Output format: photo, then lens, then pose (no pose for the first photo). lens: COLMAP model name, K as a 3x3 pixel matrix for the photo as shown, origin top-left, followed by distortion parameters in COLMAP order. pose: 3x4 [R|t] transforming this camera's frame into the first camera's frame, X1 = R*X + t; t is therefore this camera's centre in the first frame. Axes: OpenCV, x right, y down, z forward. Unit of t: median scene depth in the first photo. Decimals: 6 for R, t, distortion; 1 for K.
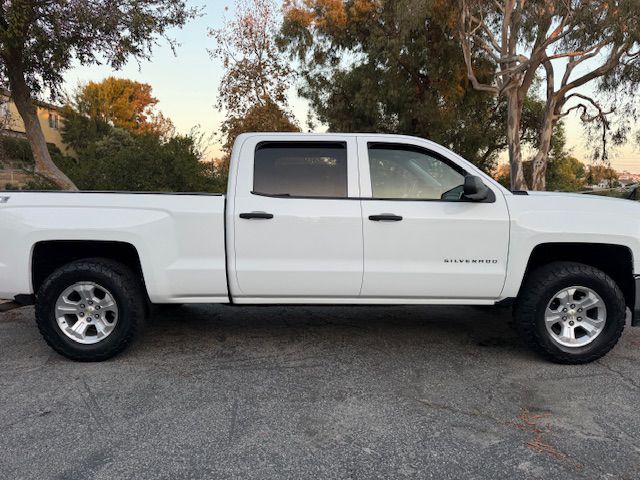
lens RADIAL K [[463.3, 0, 322.0], [0, 463.3, 239.4], [0, 0, 1]] dist [0.022298, -0.023623]
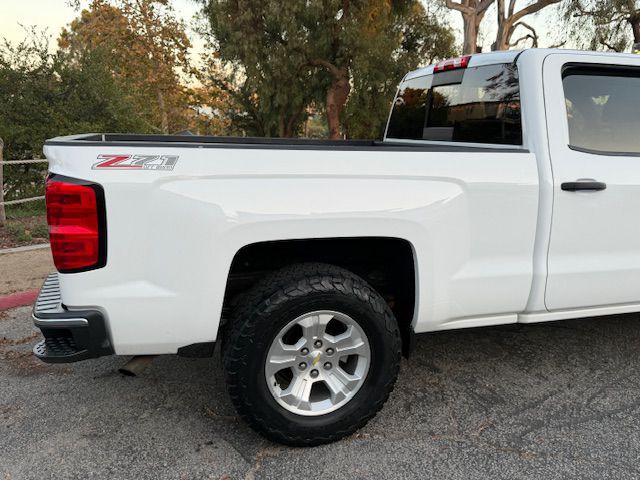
lens RADIAL K [[530.5, 0, 318.1], [0, 530.5, 238.2], [0, 0, 1]] dist [0.045759, -0.030725]
pose [[0.953806, -0.046111, 0.296863, -0.679129], [0.014524, 0.994073, 0.107743, -0.062486], [-0.300071, -0.098454, 0.948822, 0.394125]]
